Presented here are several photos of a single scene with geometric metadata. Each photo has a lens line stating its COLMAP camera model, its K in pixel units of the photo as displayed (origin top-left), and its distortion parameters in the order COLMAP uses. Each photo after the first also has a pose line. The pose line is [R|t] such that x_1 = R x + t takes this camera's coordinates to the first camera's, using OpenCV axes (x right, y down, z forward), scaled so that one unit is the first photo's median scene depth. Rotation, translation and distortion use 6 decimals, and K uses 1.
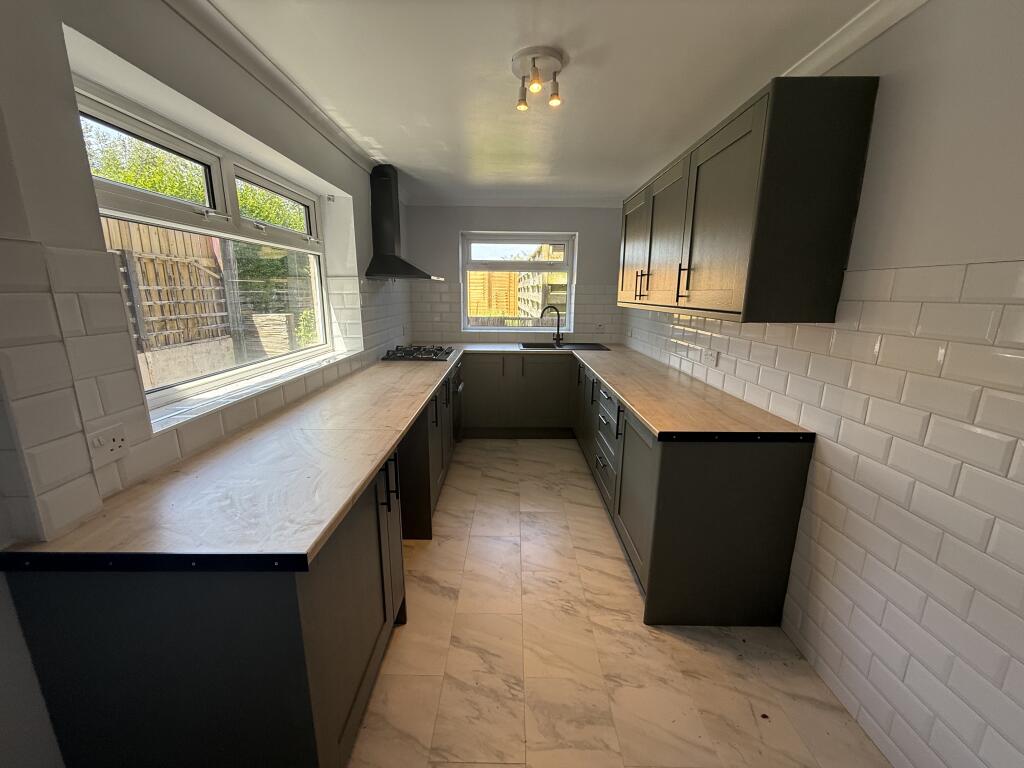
lens RADIAL K [[409.6, 0, 513.0], [0, 409.6, 383.9], [0, 0, 1]] dist [0.001657, -0.000544]
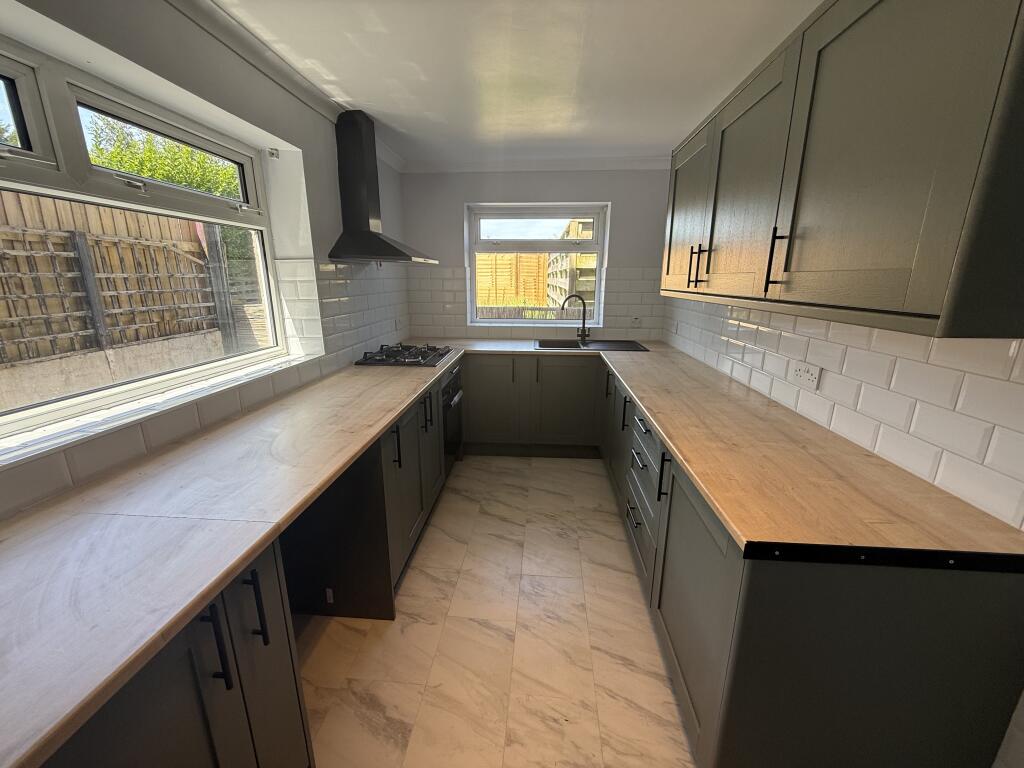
lens RADIAL K [[409.6, 0, 510.2], [0, 409.6, 384.3], [0, 0, 1]] dist [0.001657, -0.000544]
pose [[0.996335, 0.014924, -0.084221, 0.051717], [-0.012122, 0.999359, 0.033690, -0.055067], [0.084670, -0.032545, 0.995877, 0.250934]]
